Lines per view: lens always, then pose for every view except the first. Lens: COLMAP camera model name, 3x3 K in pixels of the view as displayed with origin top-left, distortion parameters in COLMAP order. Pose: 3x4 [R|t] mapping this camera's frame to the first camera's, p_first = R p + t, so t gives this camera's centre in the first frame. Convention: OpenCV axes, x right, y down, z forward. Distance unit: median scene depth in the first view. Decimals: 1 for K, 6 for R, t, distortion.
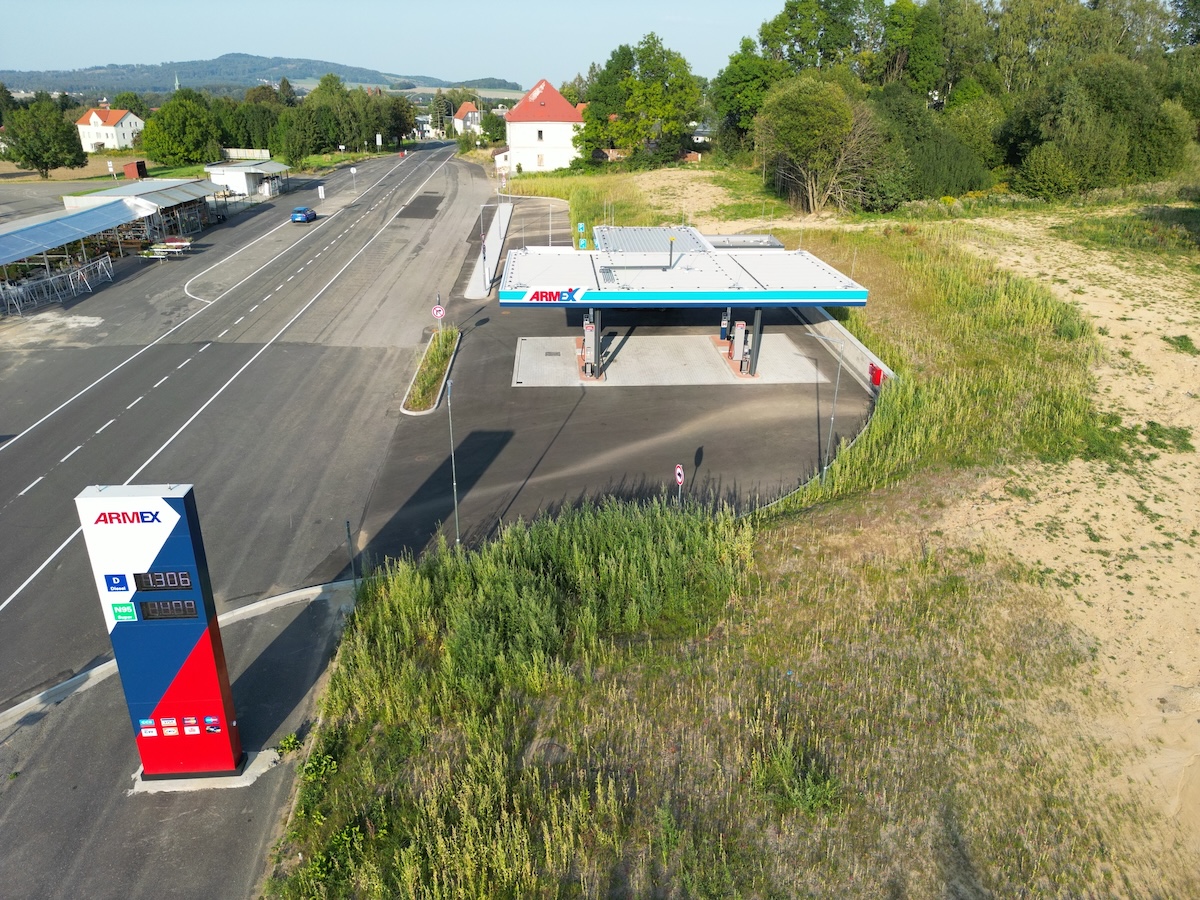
lens RADIAL K [[833.8, 0, 603.7], [0, 833.8, 447.8], [0, 0, 1]] dist [0.088554, -0.095514]
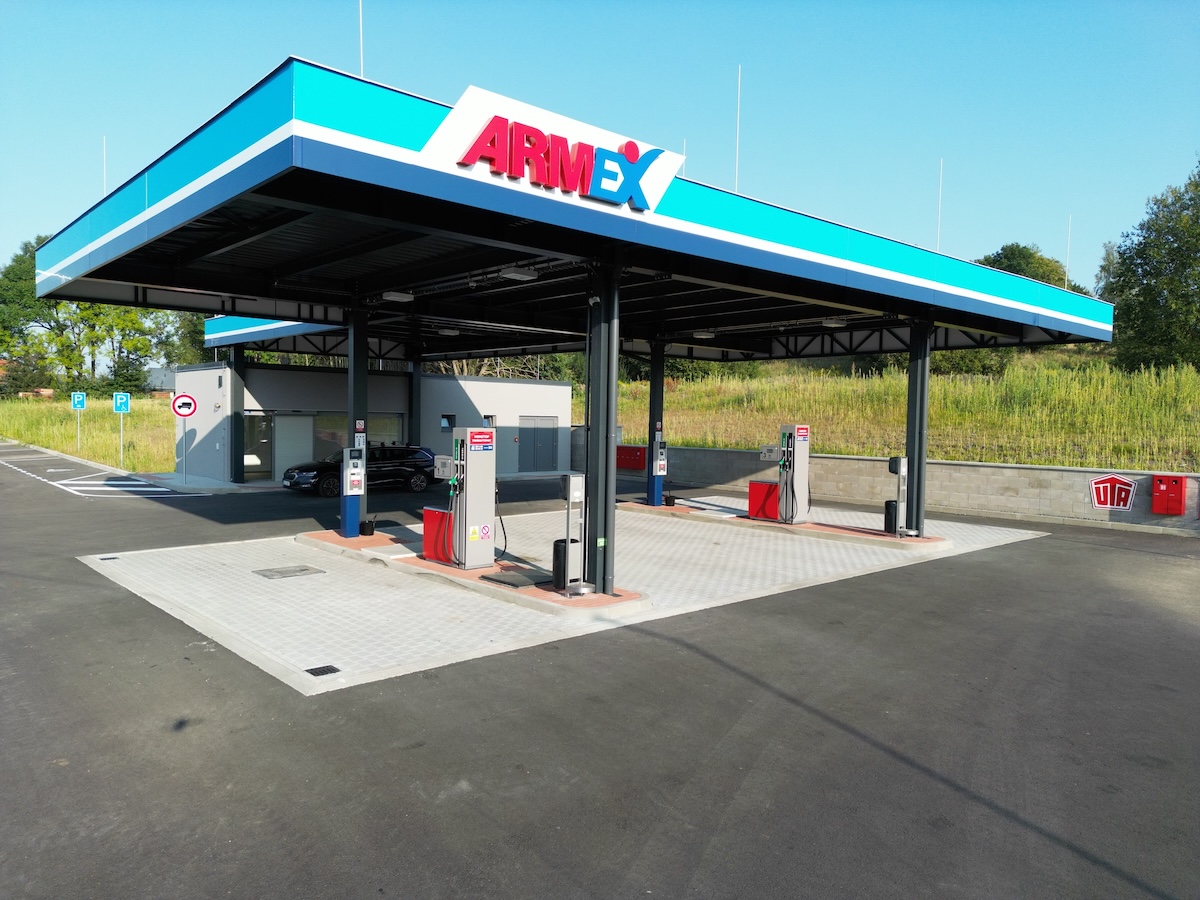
lens RADIAL K [[833.8, 0, 603.7], [0, 833.8, 447.8], [0, 0, 1]] dist [0.088554, -0.095514]
pose [[0.778313, -0.022763, 0.627464, -0.144667], [0.242768, 0.932531, -0.267302, -0.051402], [-0.579045, 0.360373, 0.731327, 0.703983]]
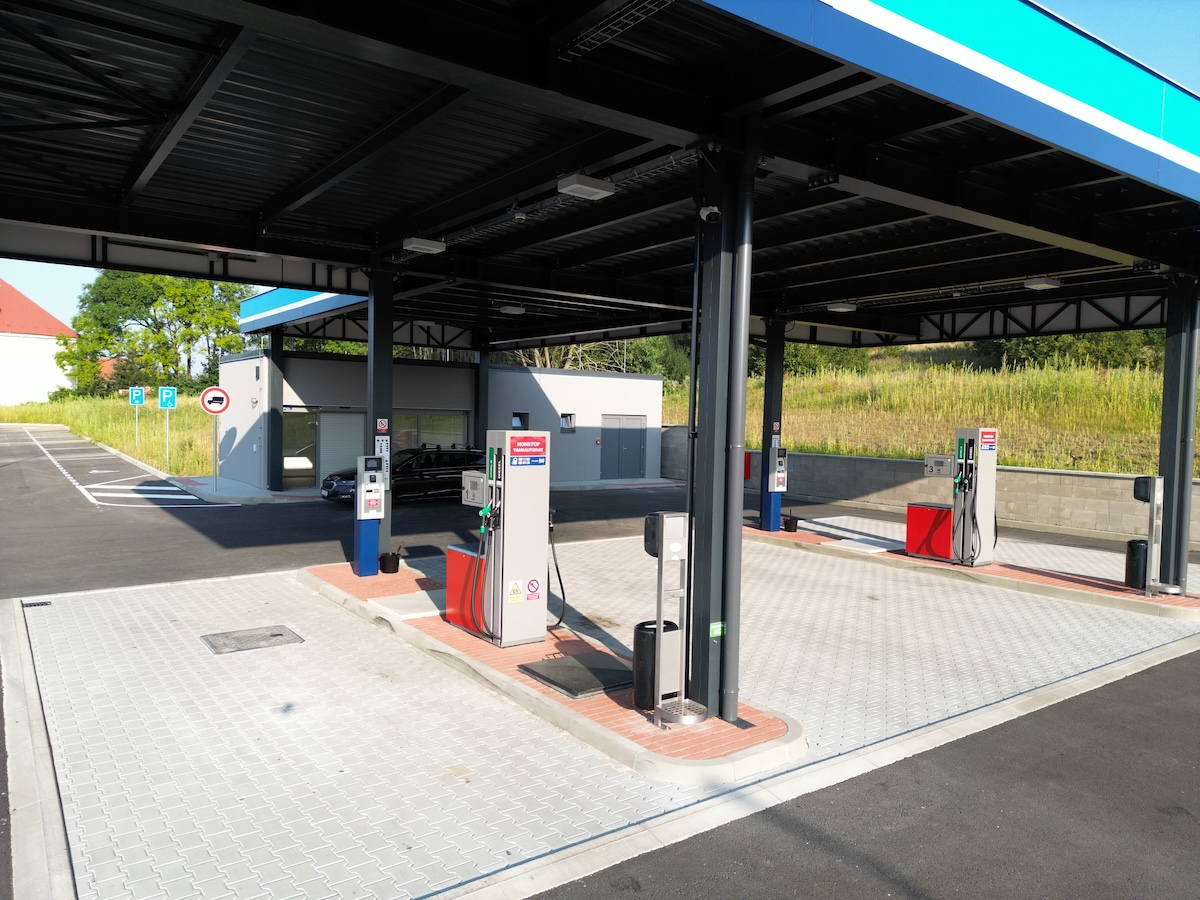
lens RADIAL K [[833.8, 0, 603.7], [0, 833.8, 447.8], [0, 0, 1]] dist [0.088554, -0.095514]
pose [[0.841153, -0.015873, 0.540564, -0.091850], [0.204433, 0.934731, -0.290662, -0.079139], [-0.500669, 0.355001, 0.789497, 0.770839]]
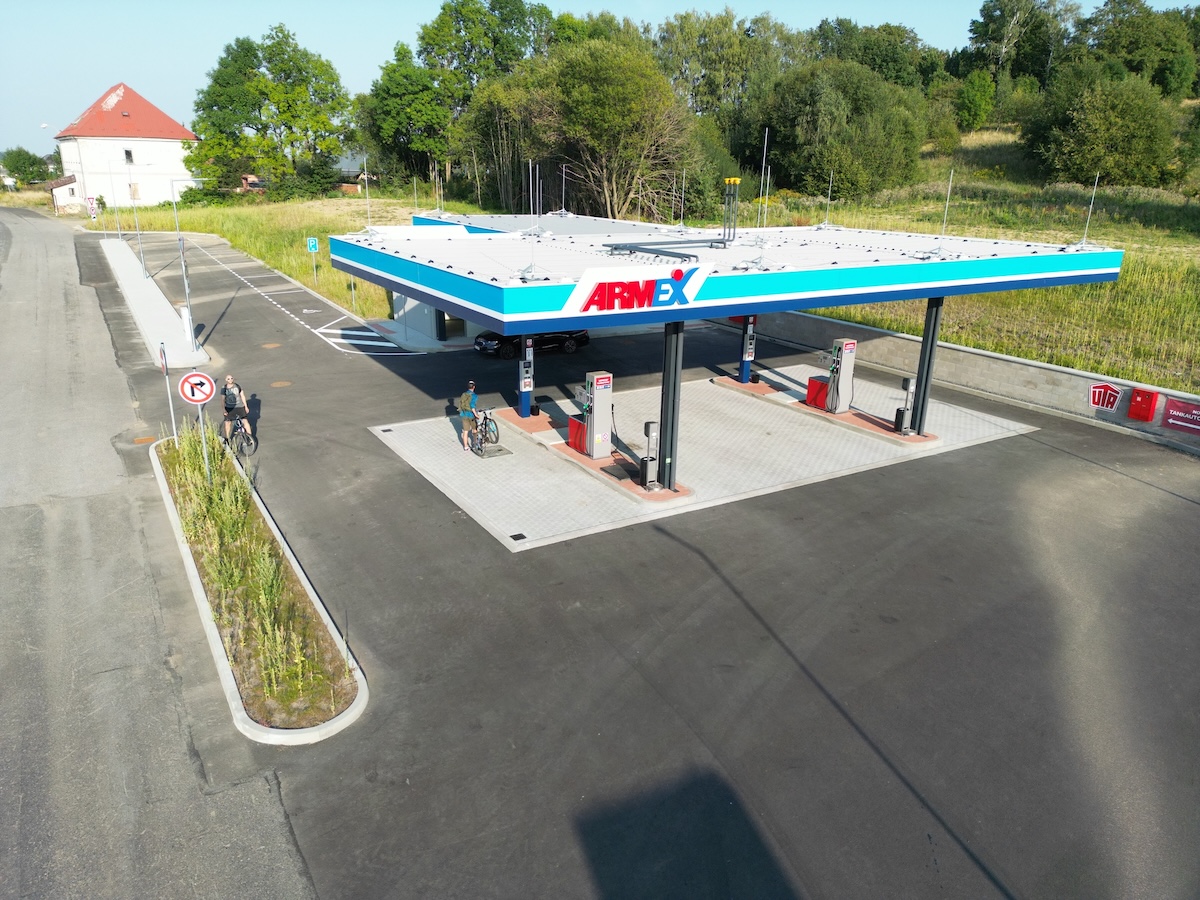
lens RADIAL K [[833.8, 0, 603.7], [0, 833.8, 447.8], [0, 0, 1]] dist [0.088554, -0.095514]
pose [[0.882191, -0.144112, 0.448297, -0.199701], [0.179617, 0.983023, -0.037454, -0.083713], [-0.435289, 0.113564, 0.893100, 0.553524]]
